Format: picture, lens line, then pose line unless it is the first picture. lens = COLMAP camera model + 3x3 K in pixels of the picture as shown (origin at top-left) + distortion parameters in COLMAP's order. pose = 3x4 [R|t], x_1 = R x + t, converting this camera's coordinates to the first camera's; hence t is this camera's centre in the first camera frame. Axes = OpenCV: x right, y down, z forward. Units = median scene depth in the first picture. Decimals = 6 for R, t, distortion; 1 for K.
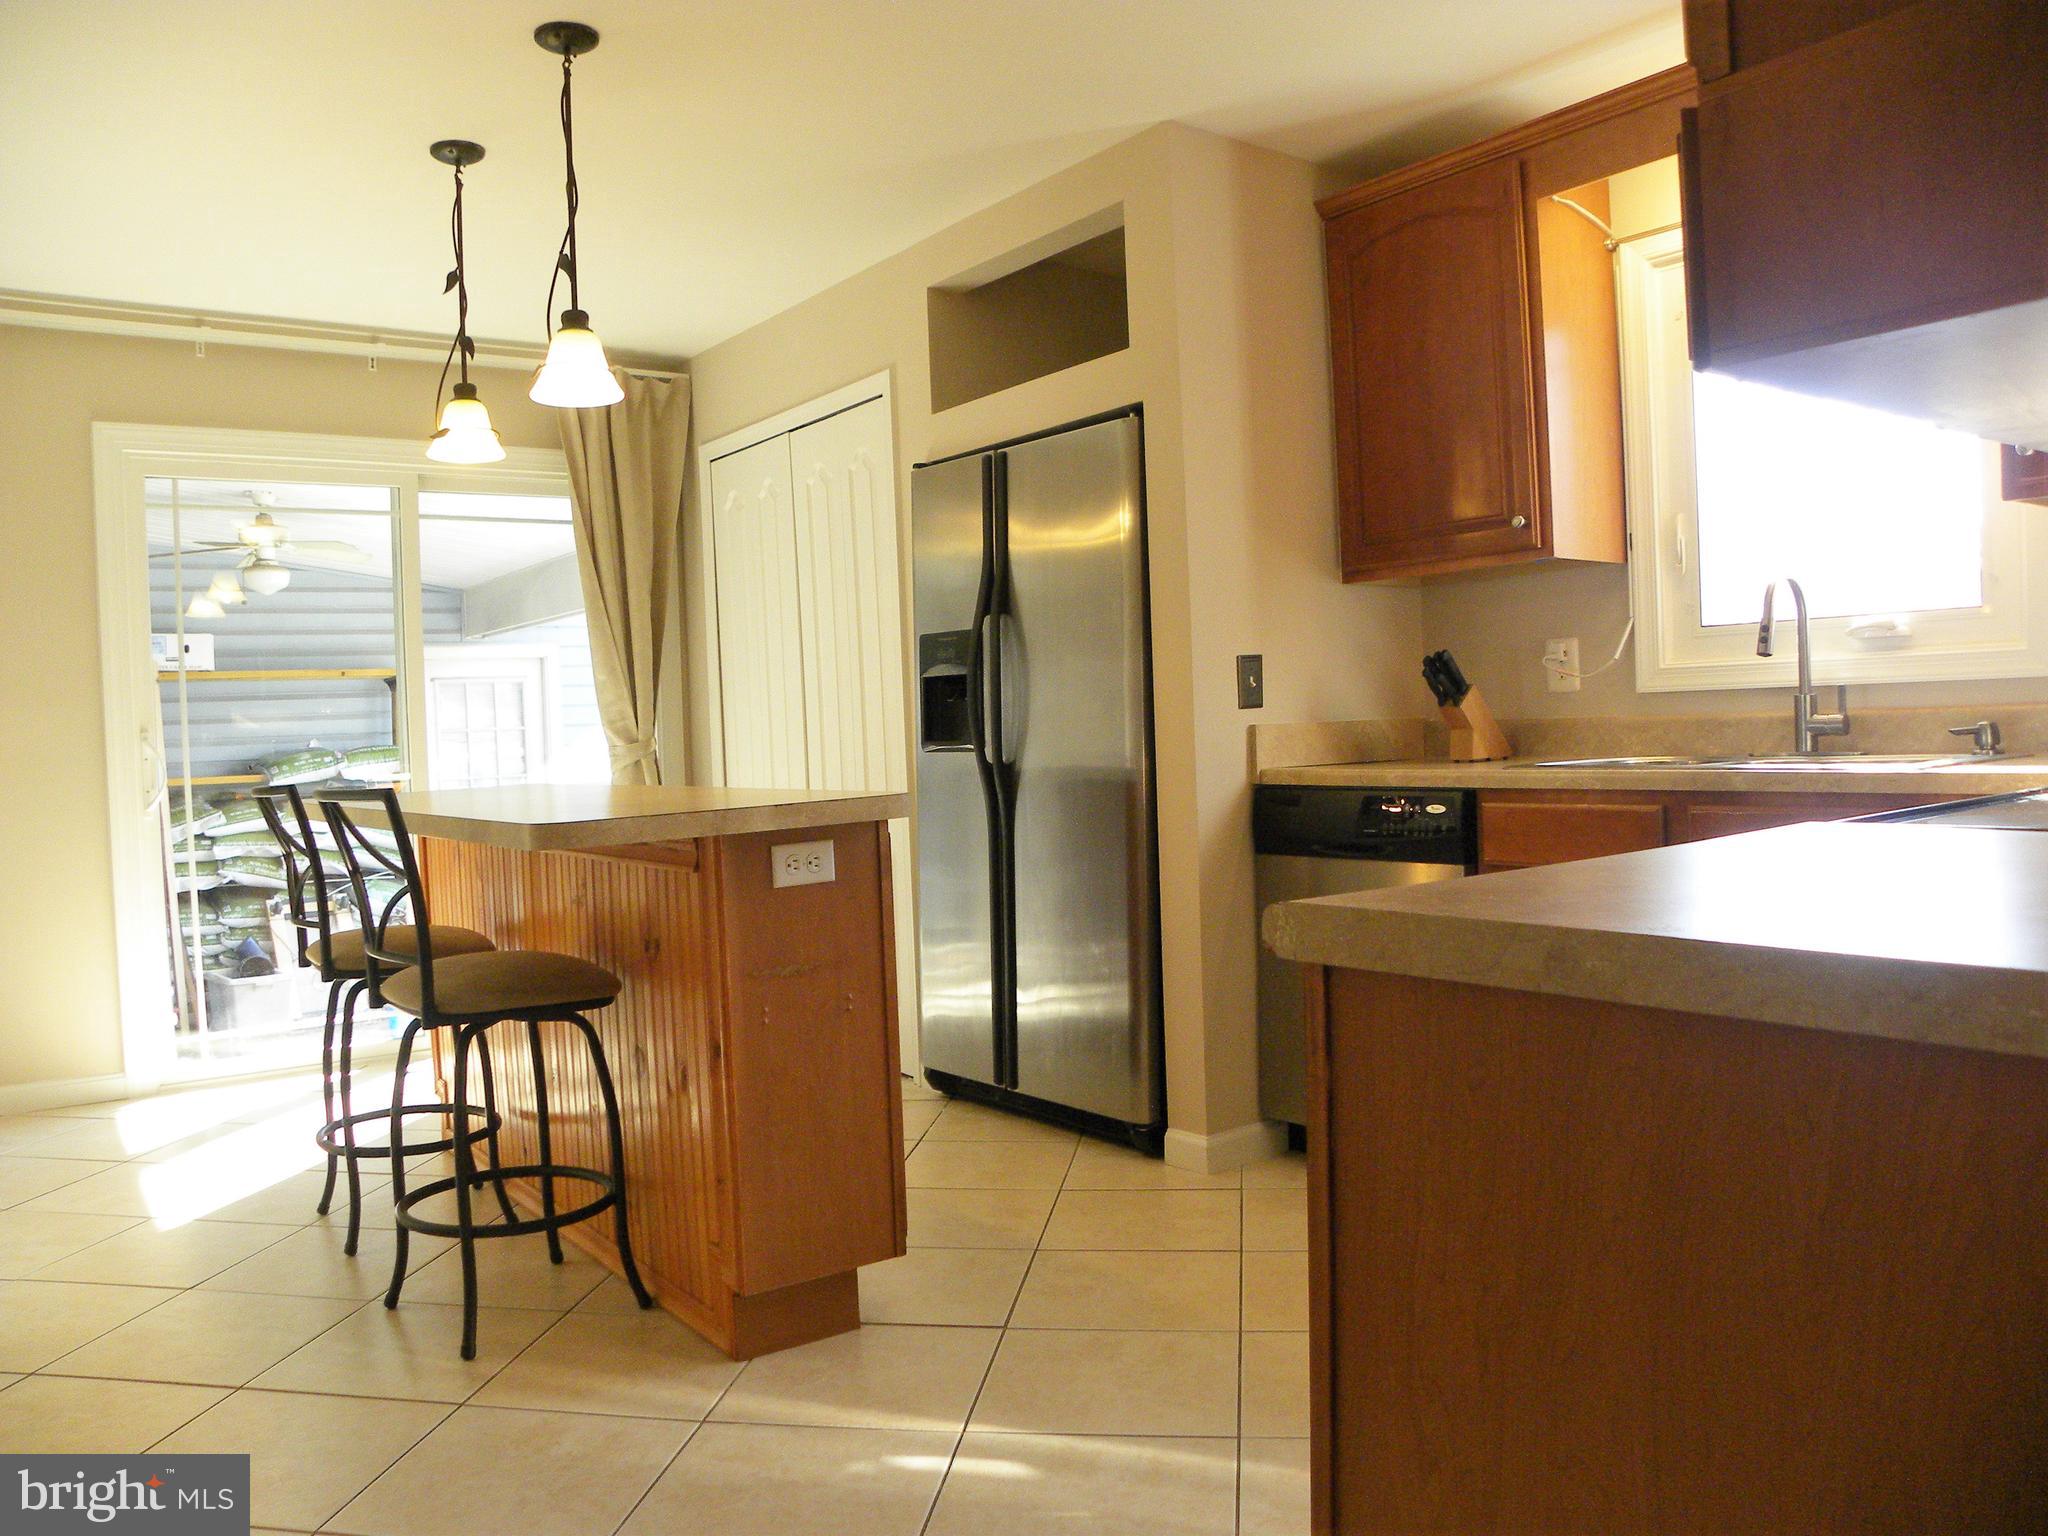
lens RADIAL K [[1574.3, 0, 986.8], [0, 1574.3, 762.8], [0, 0, 1]] dist [-0.135270, 0.077552]
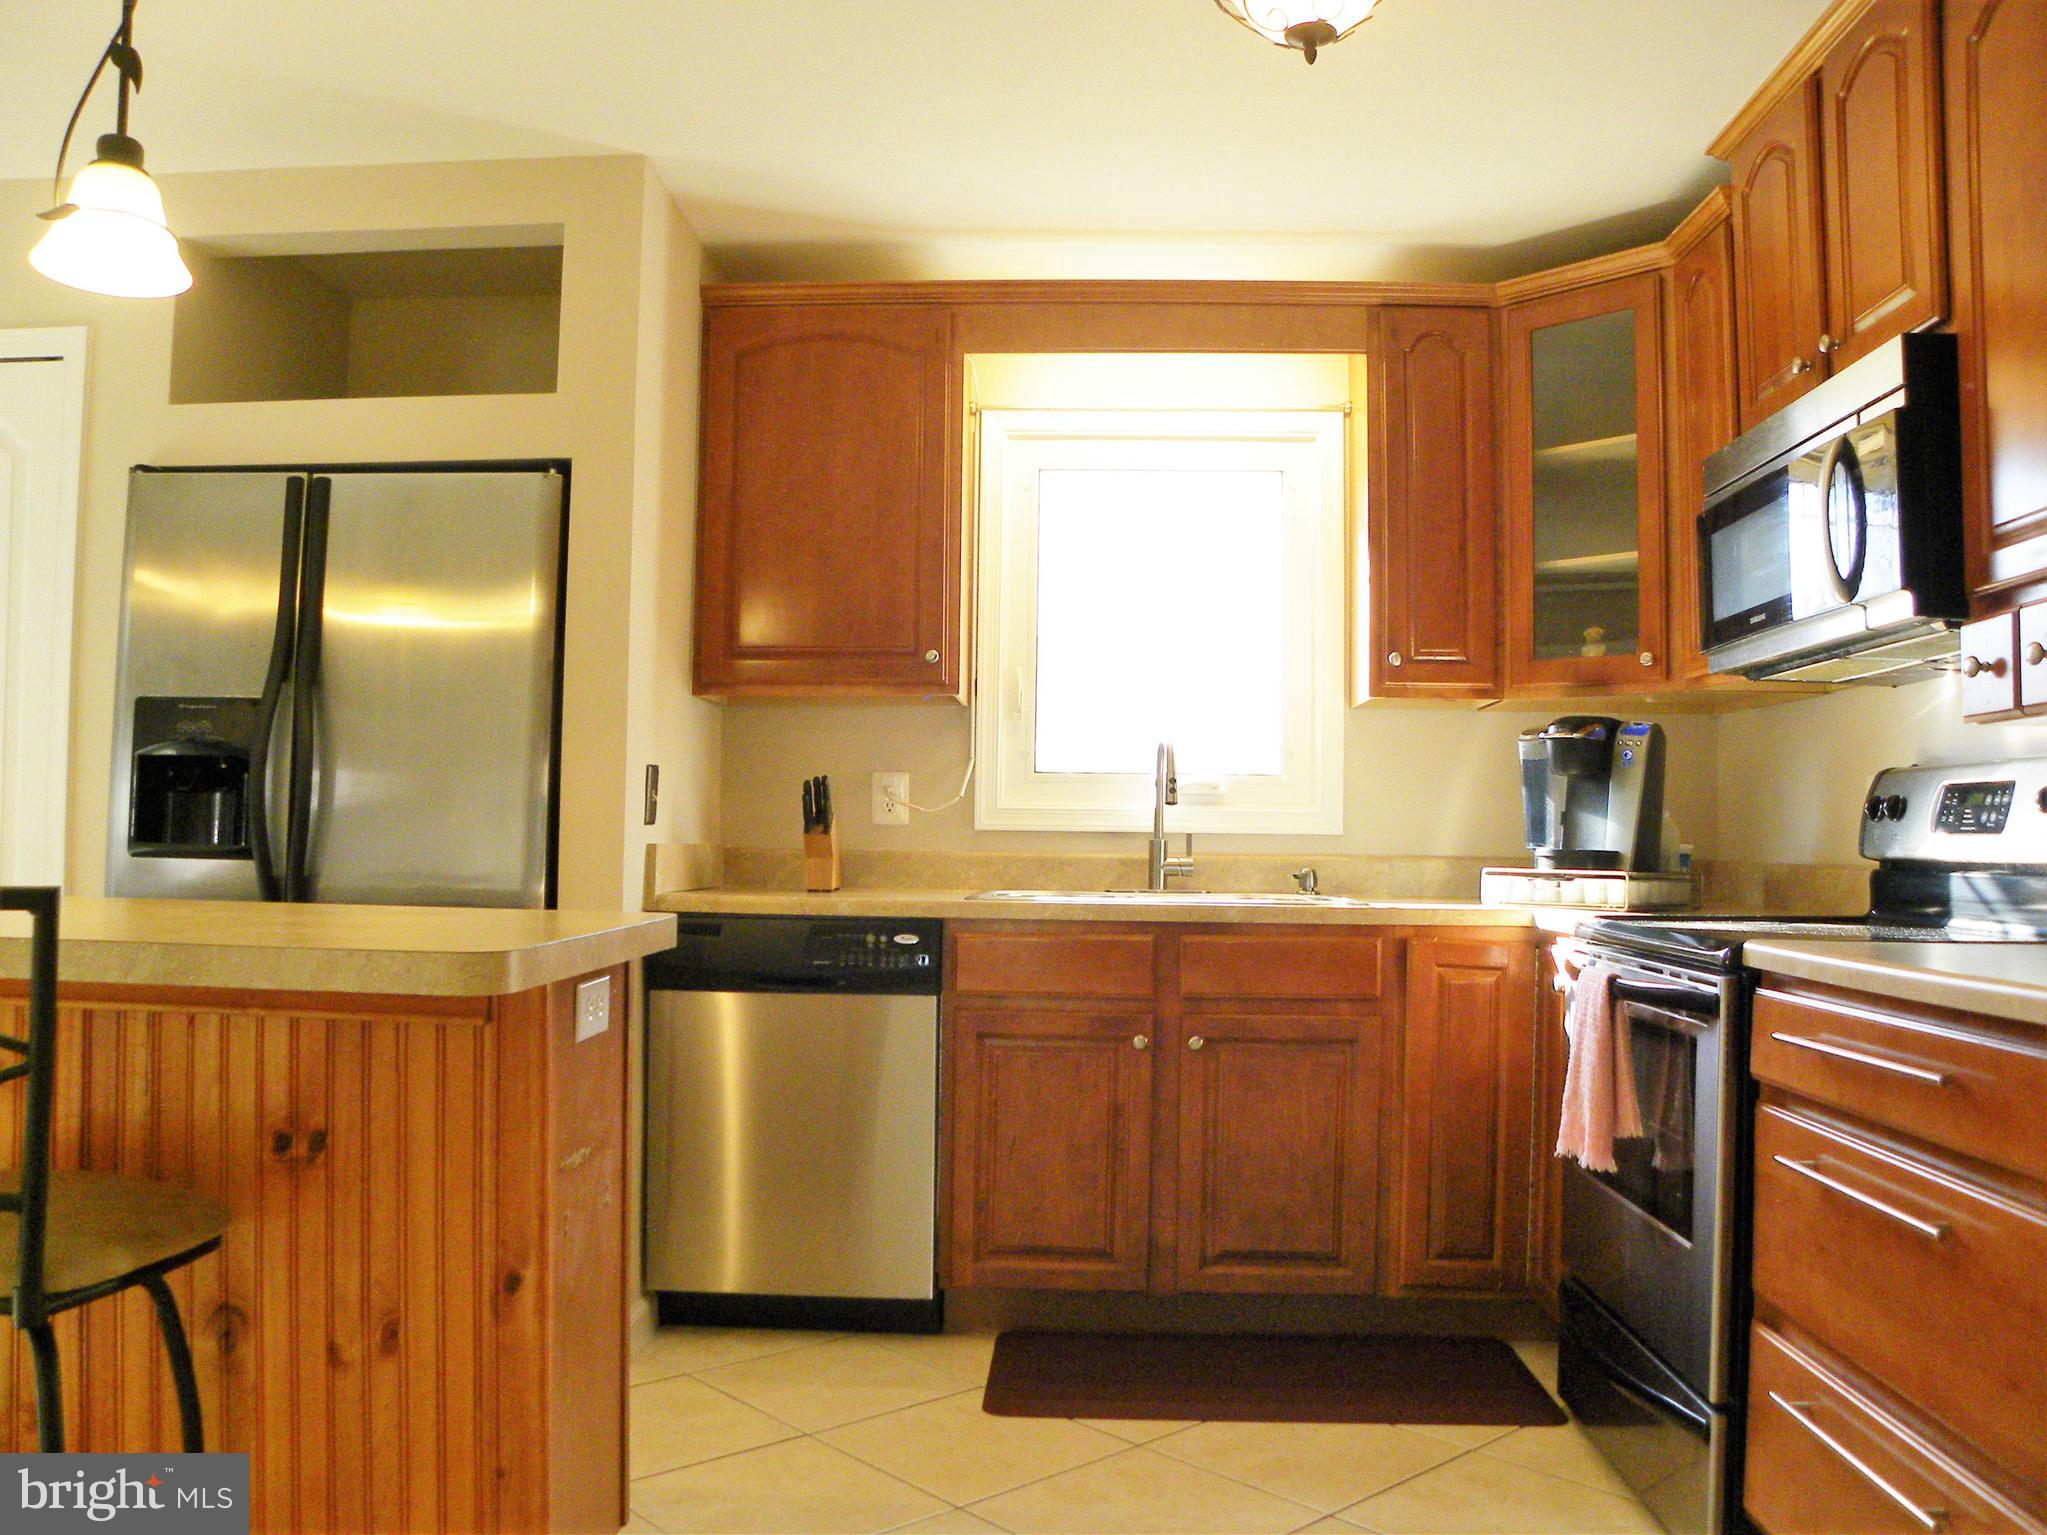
lens RADIAL K [[1625.8, 0, 1022.3], [0, 1625.8, 782.6], [0, 0, 1]] dist [-0.142360, 0.097016]
pose [[0.620328, 0.073954, 0.780848, -0.421046], [-0.017585, 0.996606, -0.080419, 0.011038], [-0.784145, 0.036155, 0.619523, 0.275751]]
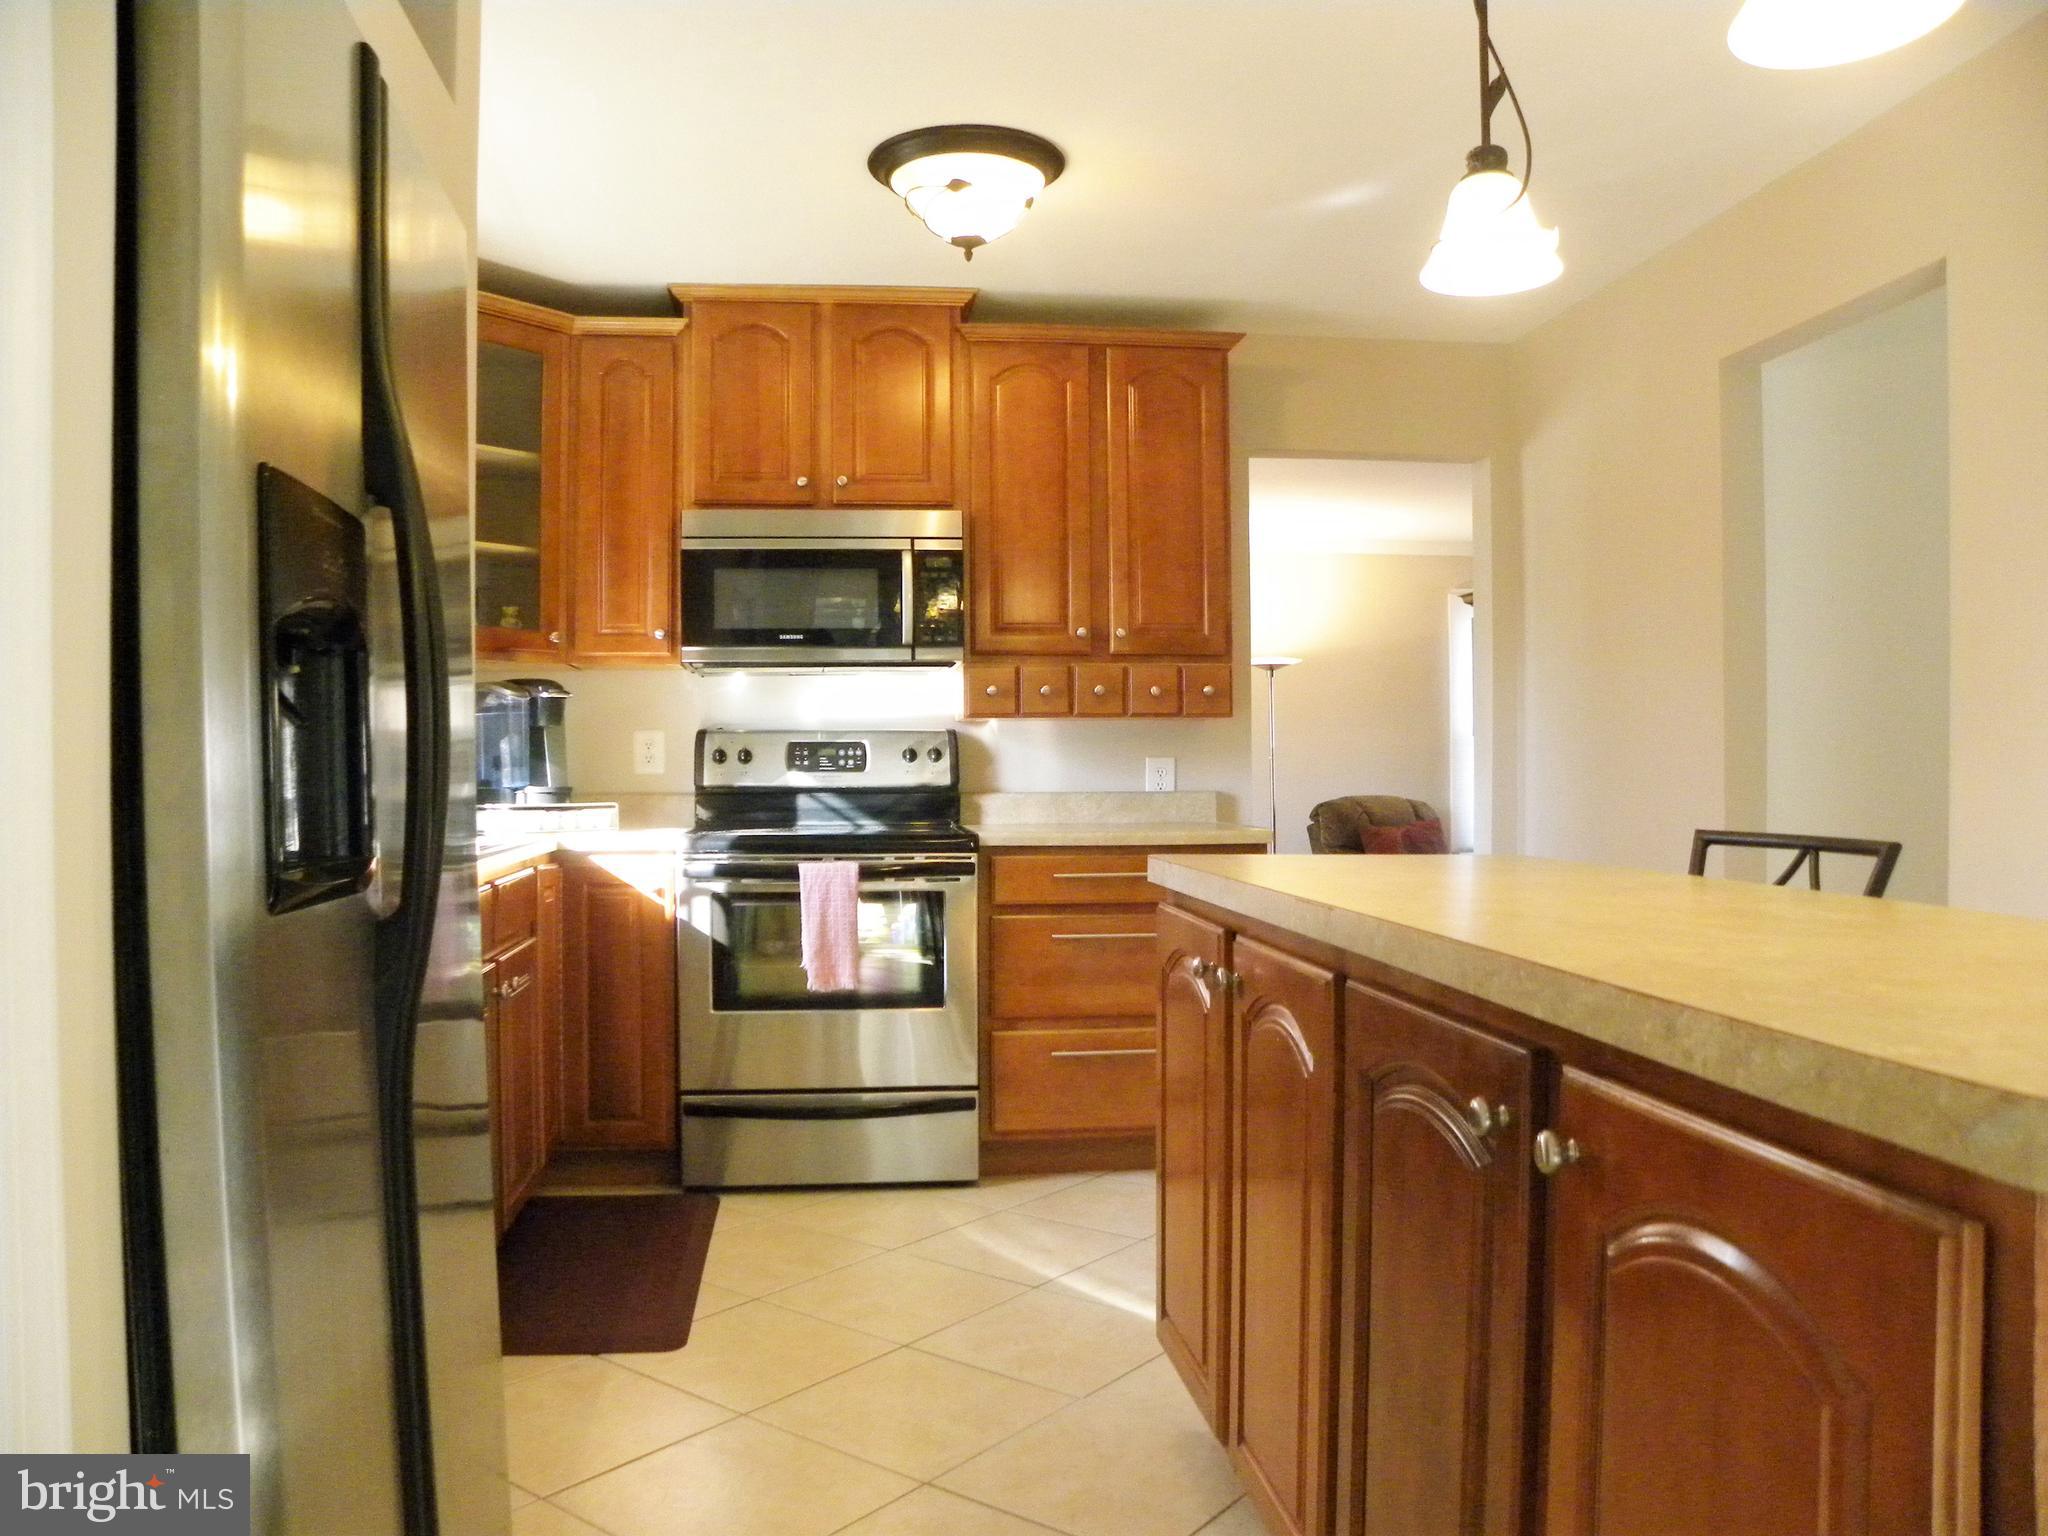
lens RADIAL K [[1626.6, 0, 1022.8], [0, 1626.6, 783.1], [0, 0, 1]] dist [-0.142360, 0.097016]
pose [[-0.887287, 0.038813, 0.459581, -0.335858], [0.051906, 0.998526, 0.015883, -0.032221], [-0.458287, 0.037947, -0.887994, 1.430421]]
